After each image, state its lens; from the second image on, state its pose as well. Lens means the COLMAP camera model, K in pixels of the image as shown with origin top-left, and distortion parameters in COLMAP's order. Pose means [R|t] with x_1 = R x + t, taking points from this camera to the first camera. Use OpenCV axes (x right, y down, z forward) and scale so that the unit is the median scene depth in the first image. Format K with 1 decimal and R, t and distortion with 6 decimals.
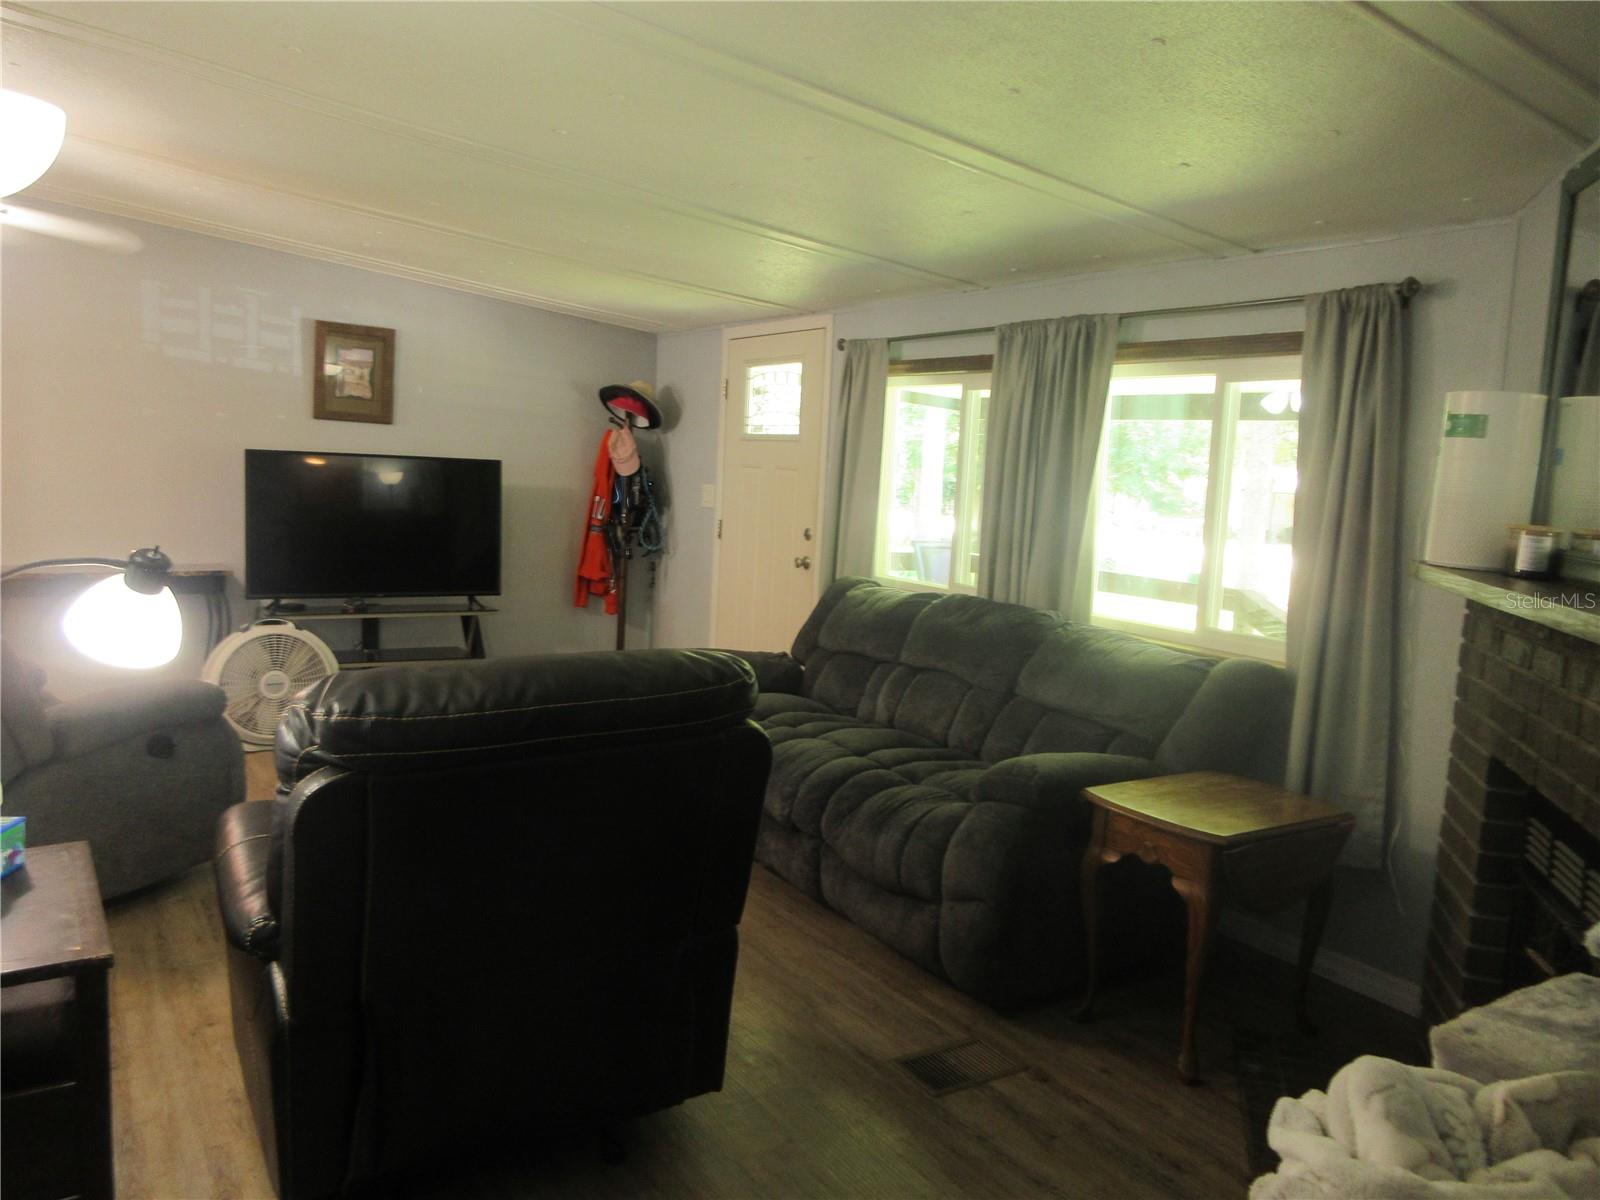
lens RADIAL K [[1188.0, 0, 800.0], [0, 1188.0, 600.0], [0, 0, 1]] dist [-0.012134, 0.003543]
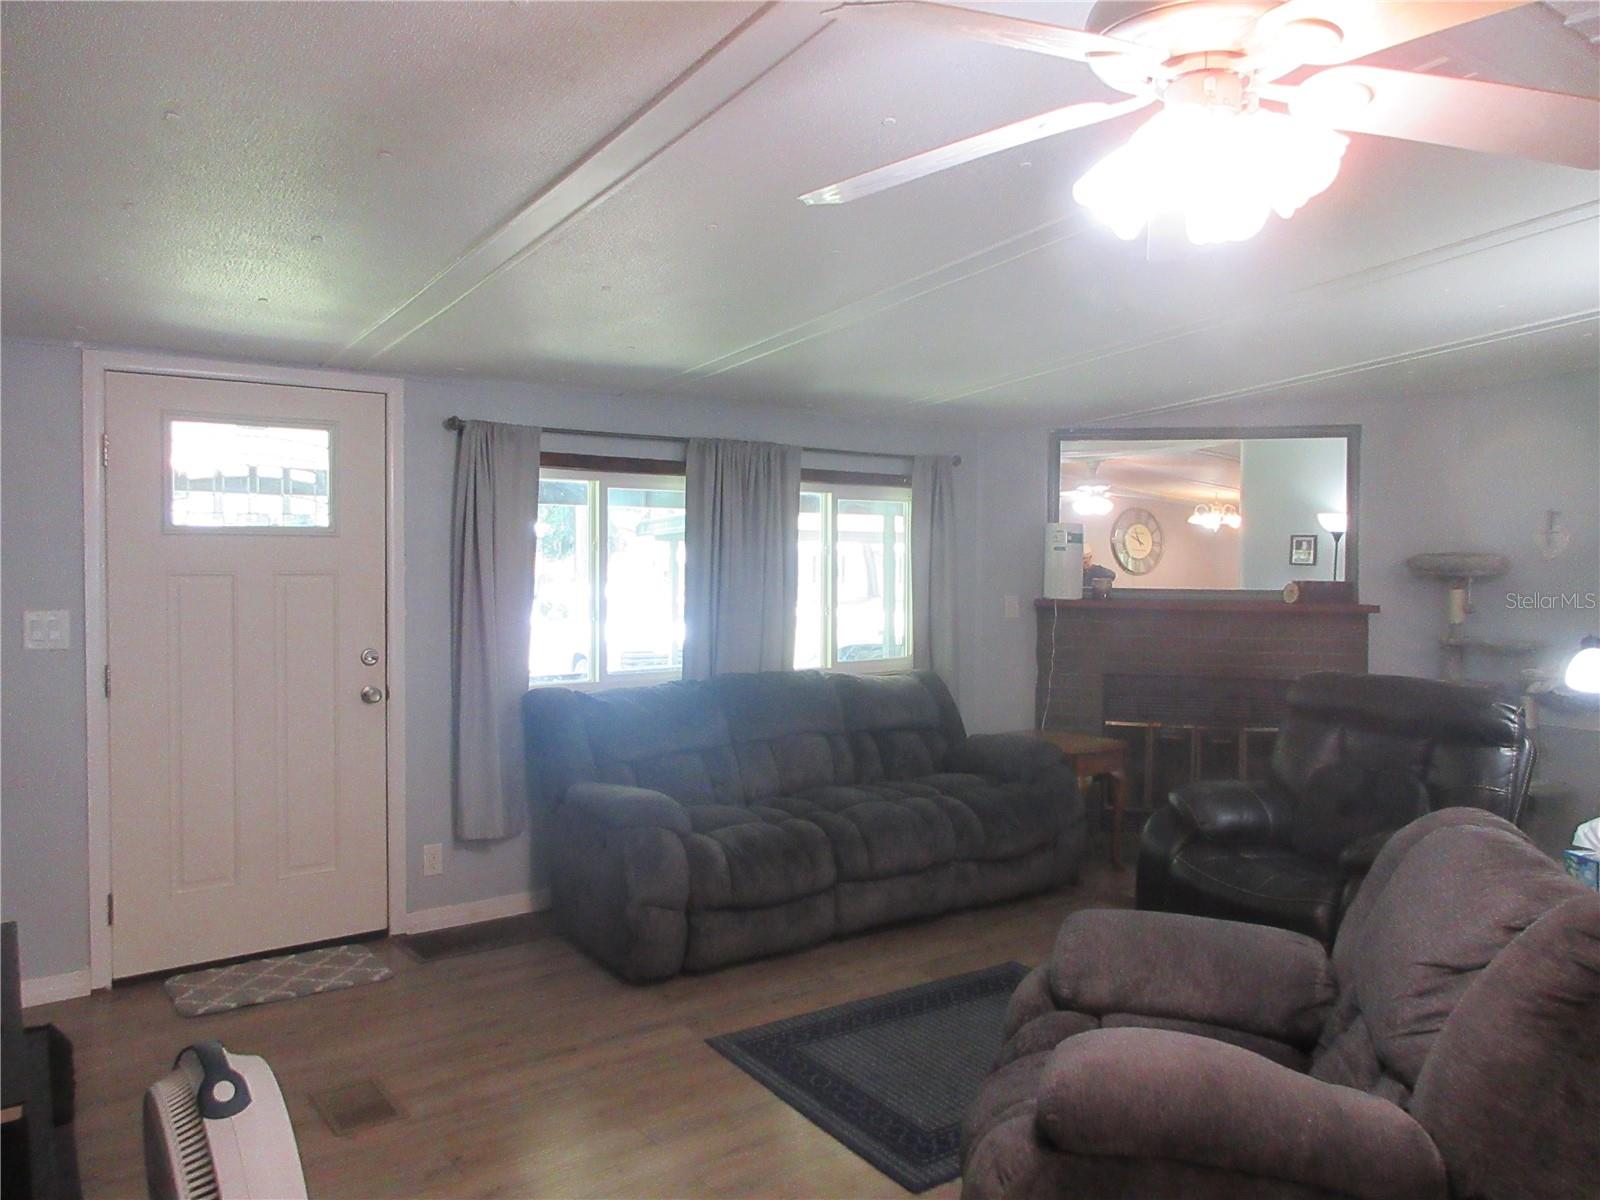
lens RADIAL K [[1188.0, 0, 800.0], [0, 1188.0, 600.0], [0, 0, 1]] dist [-0.012134, 0.003543]
pose [[-0.028992, -0.073581, 0.996868, -0.769124], [0.110571, 0.990931, 0.076359, -0.119906], [-0.993445, 0.112438, -0.020593, 0.738745]]
